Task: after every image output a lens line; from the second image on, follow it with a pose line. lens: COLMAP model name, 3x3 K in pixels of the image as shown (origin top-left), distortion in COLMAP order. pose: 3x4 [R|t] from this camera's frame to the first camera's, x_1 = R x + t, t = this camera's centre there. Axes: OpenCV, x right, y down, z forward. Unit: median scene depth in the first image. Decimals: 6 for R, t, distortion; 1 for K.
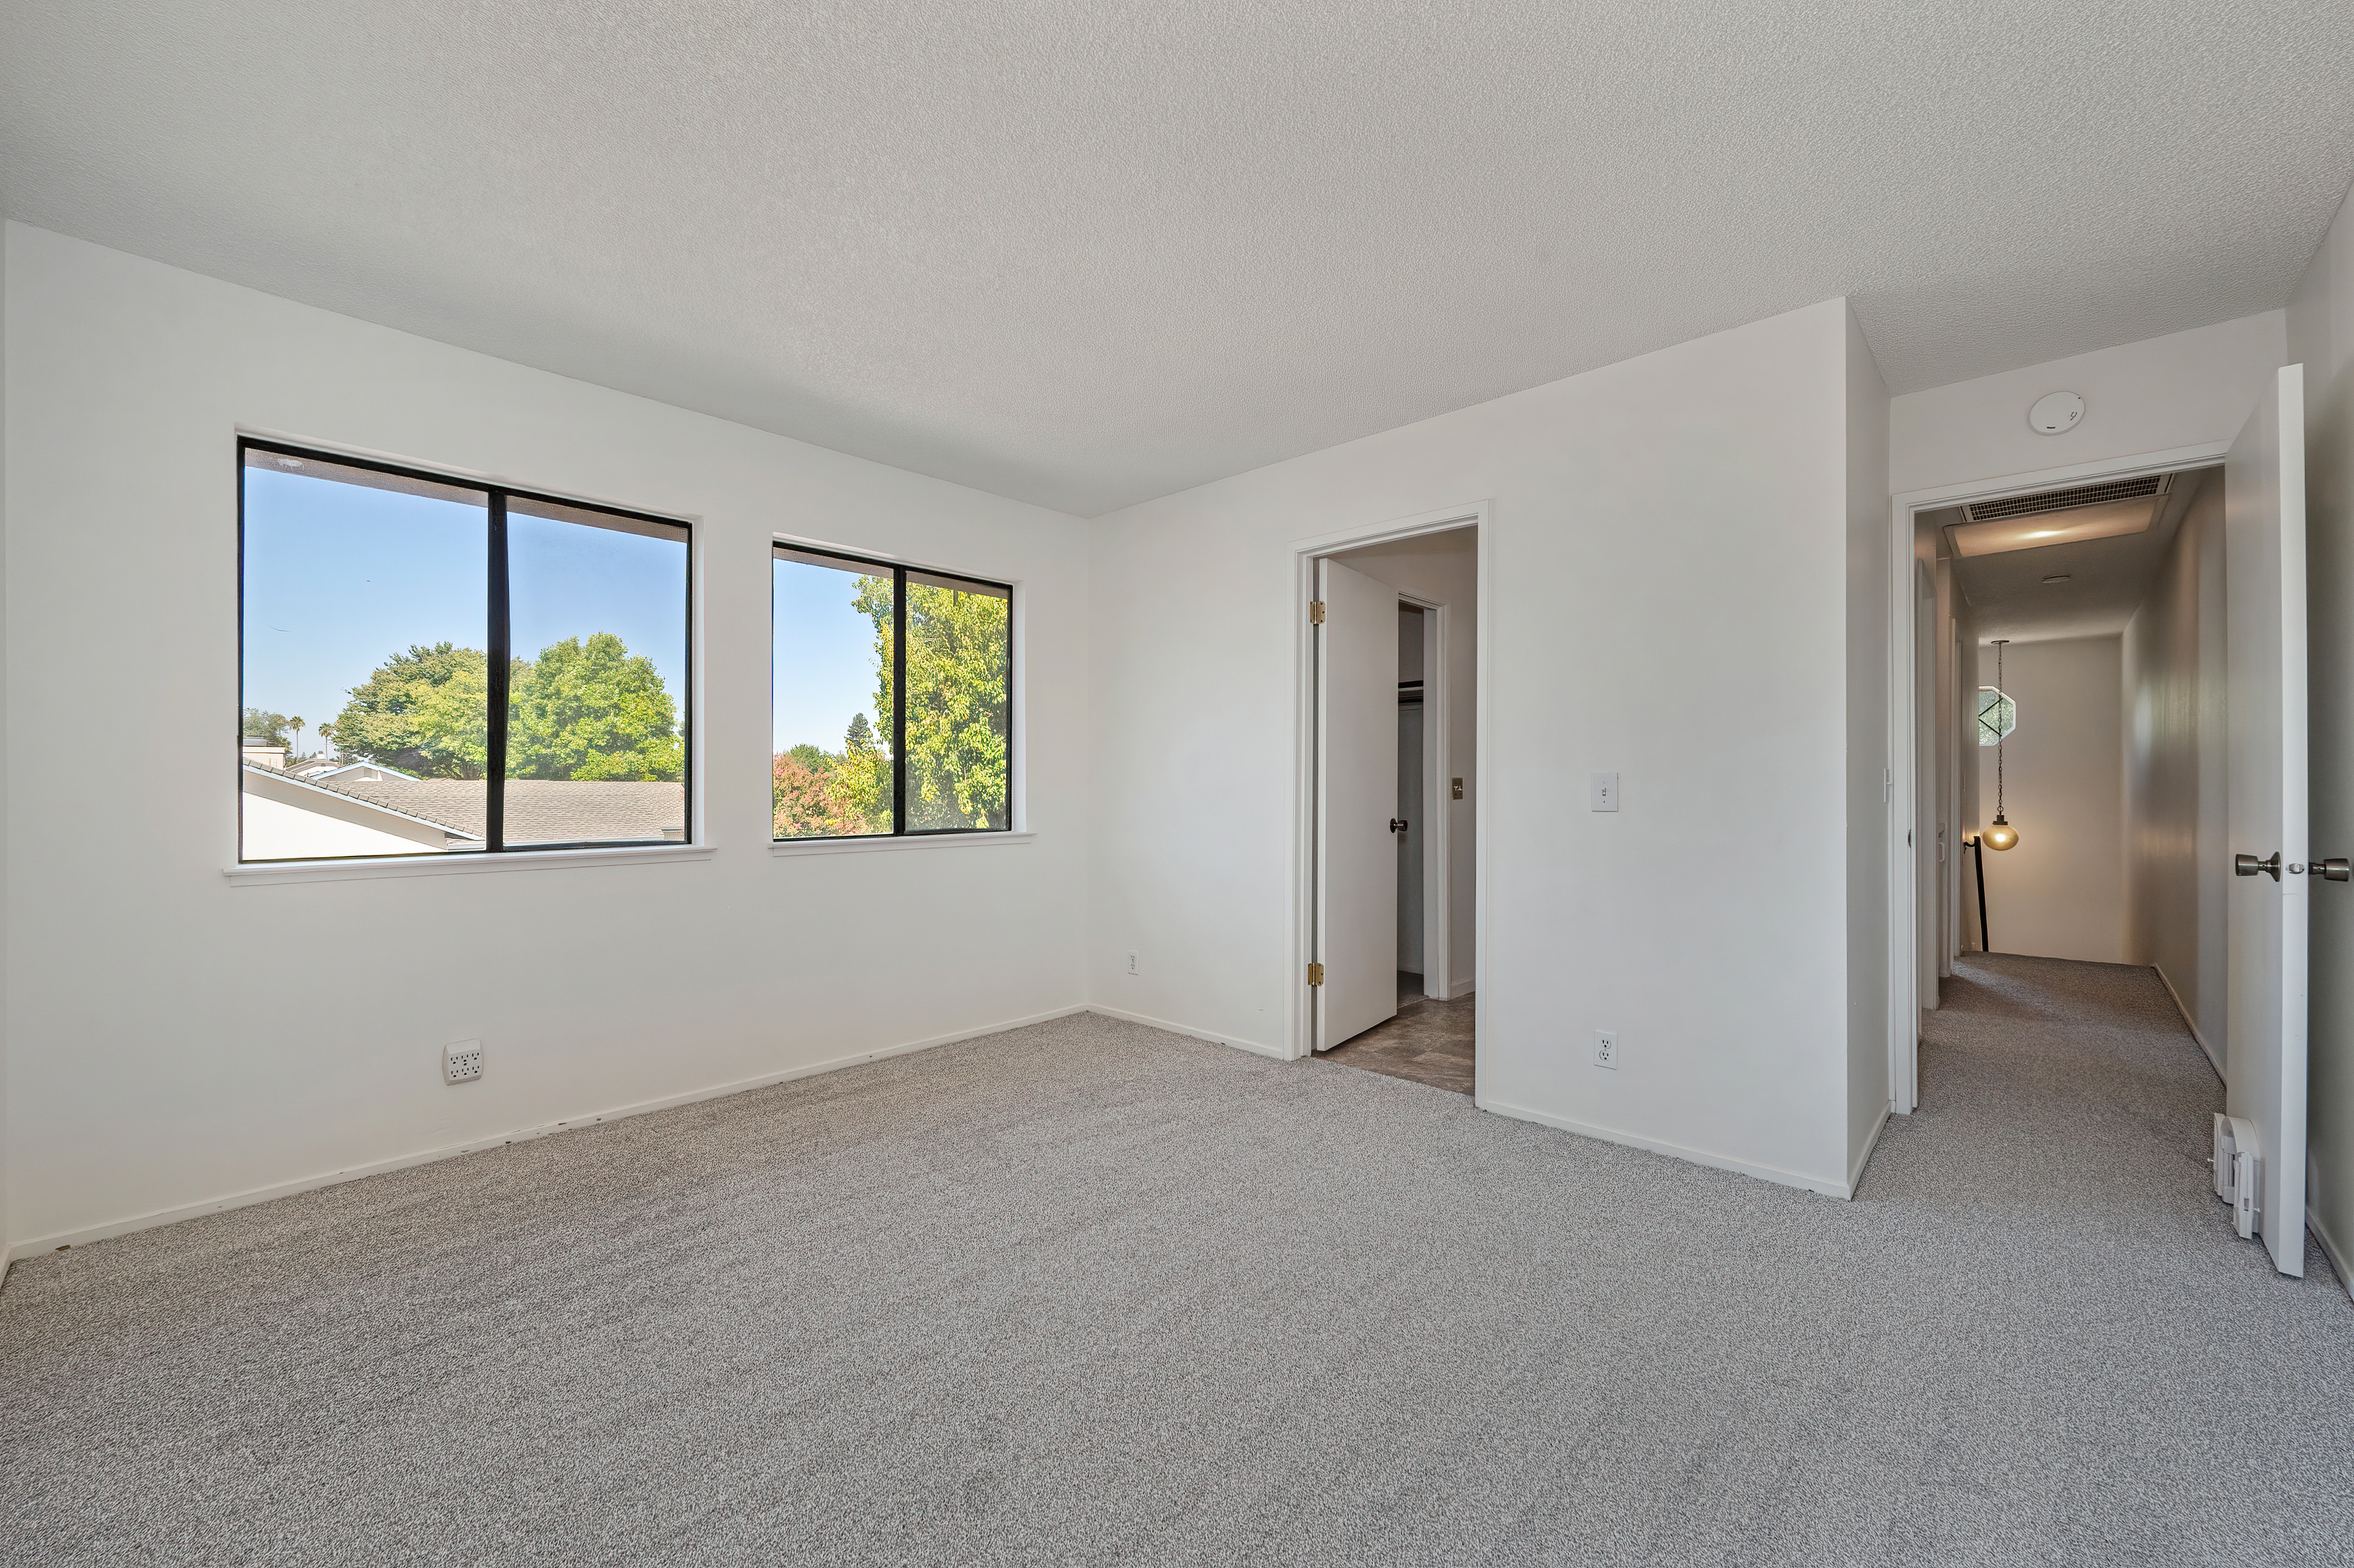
lens RADIAL K [[932.7, 0, 1204.4], [0, 932.7, 787.5], [0, 0, 1]] dist [-0.002149, -0.000275]
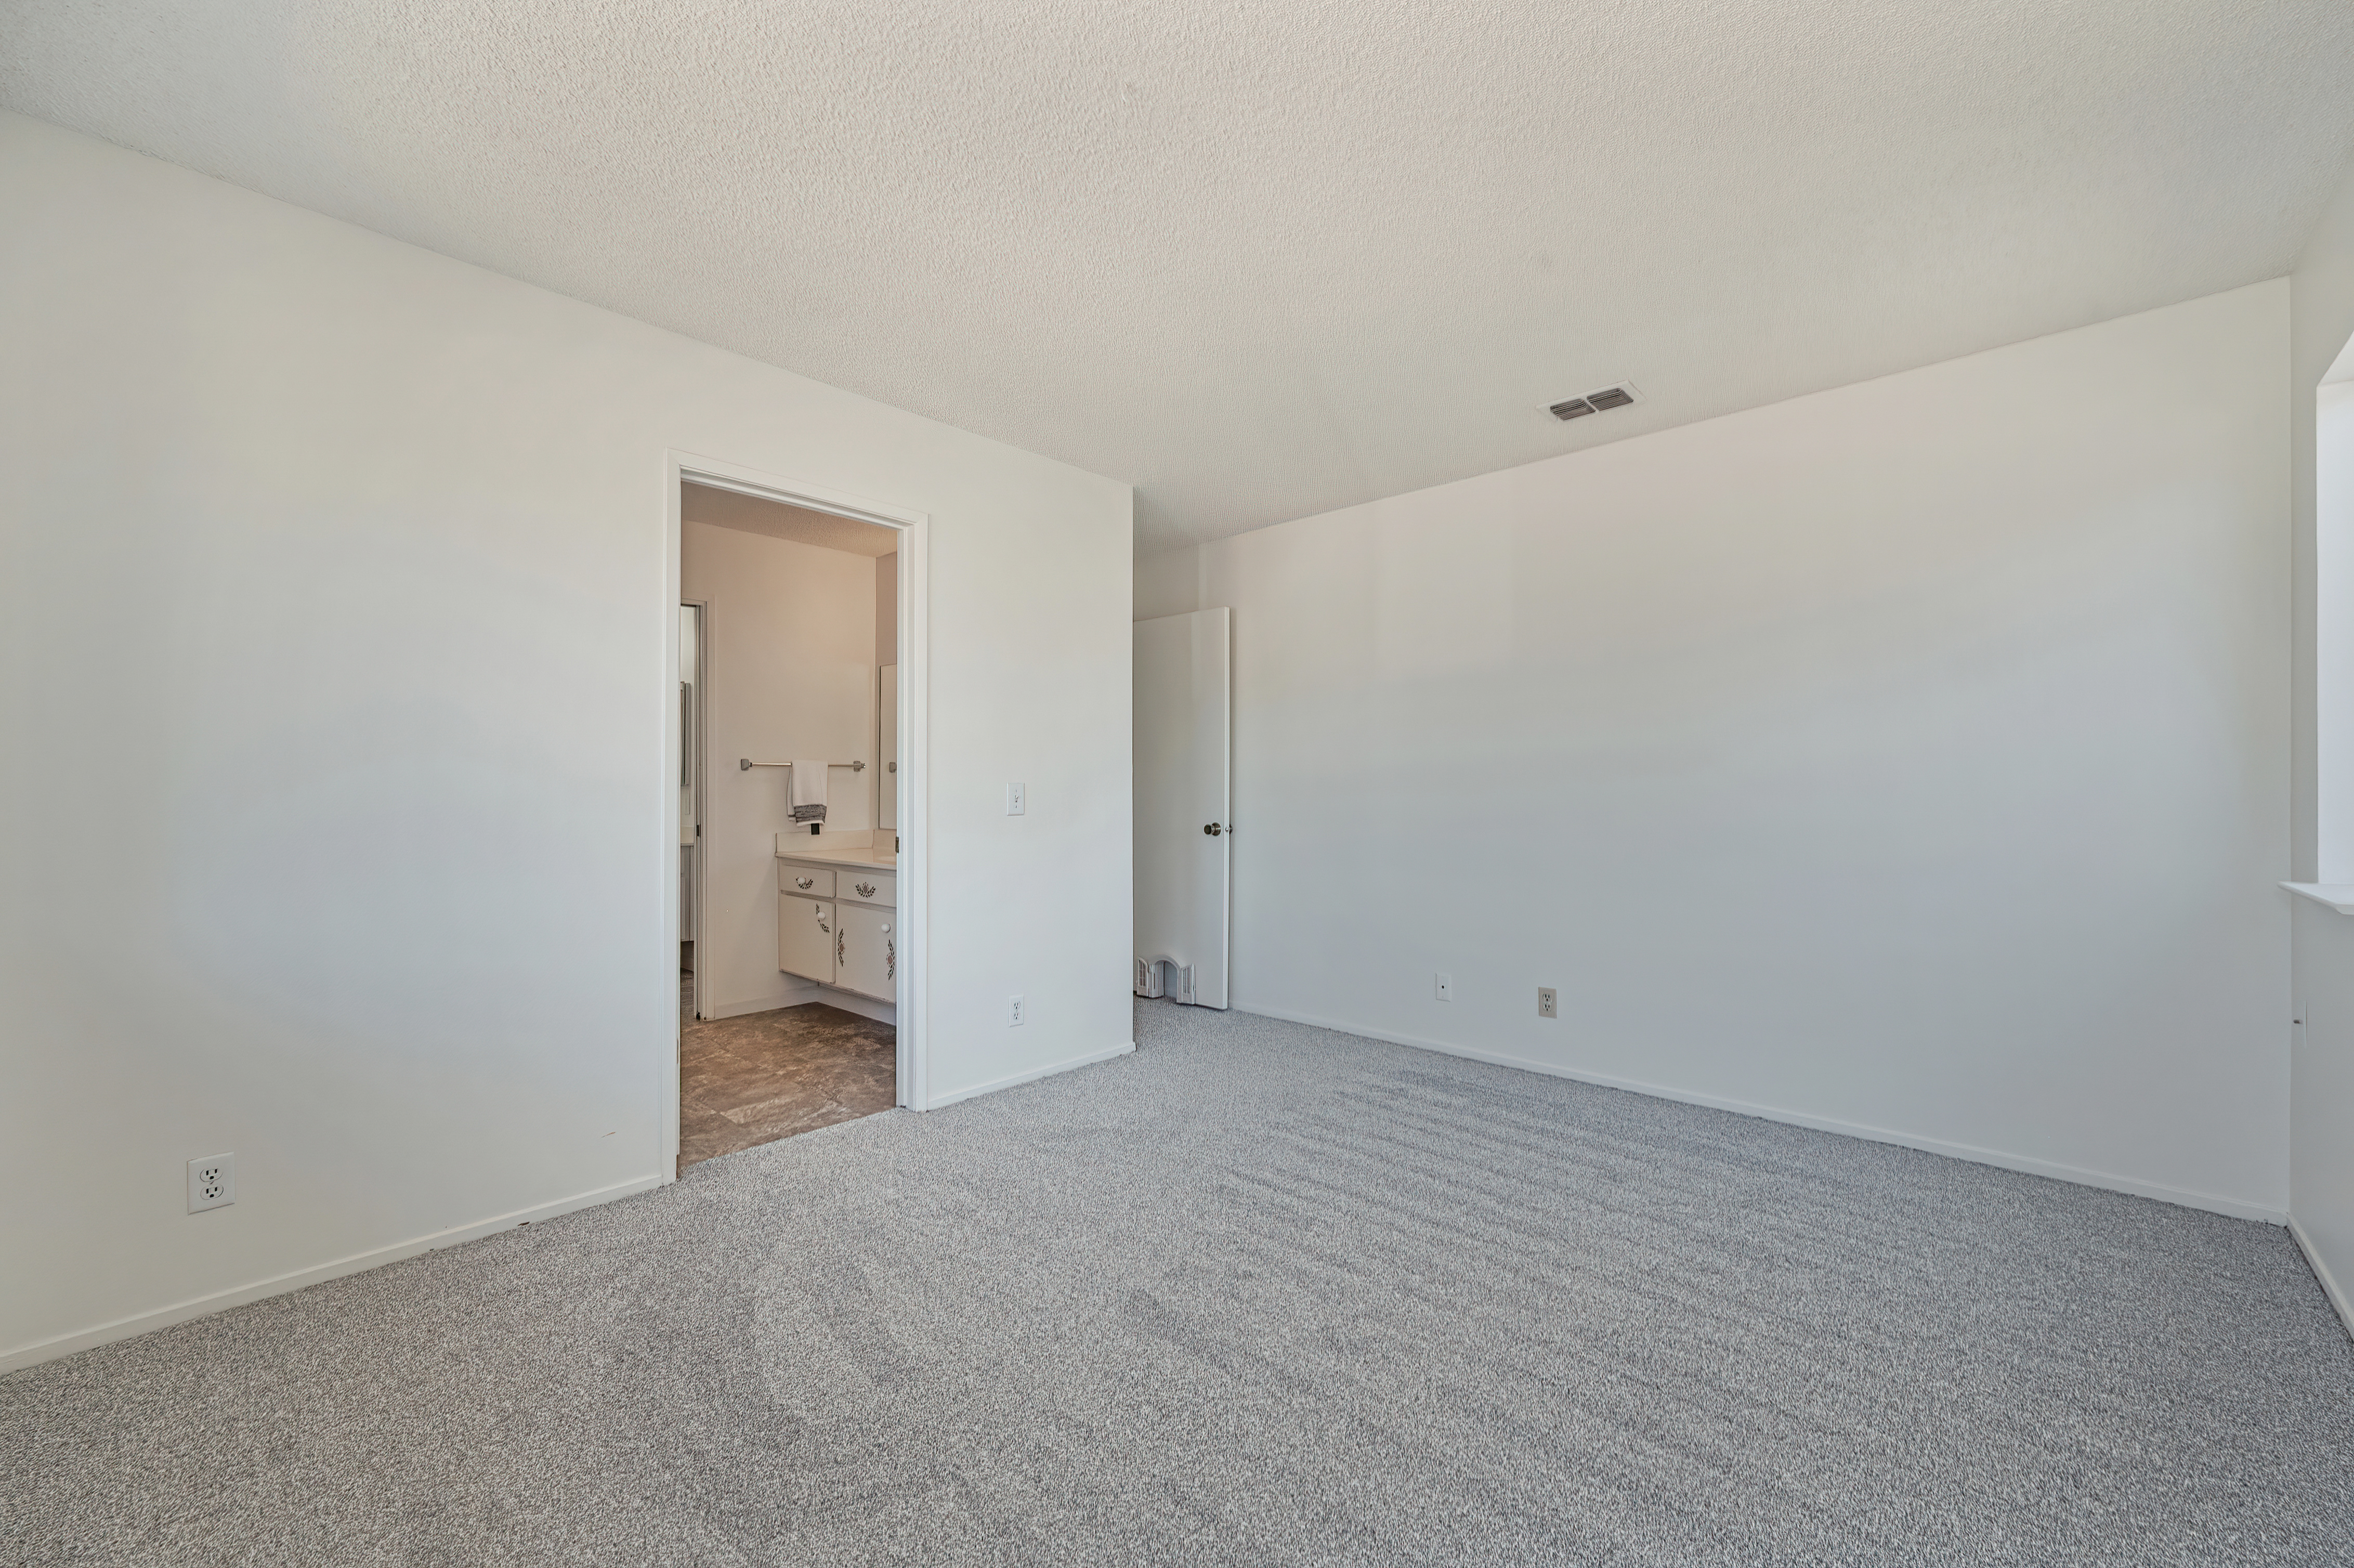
lens RADIAL K [[932.7, 0, 1204.4], [0, 932.7, 787.5], [0, 0, 1]] dist [-0.002149, -0.000275]
pose [[-0.003823, 0.001405, 0.999992, -0.481582], [-0.000807, 0.999999, -0.001408, -0.004799], [-0.999992, -0.000812, -0.003822, 0.466169]]
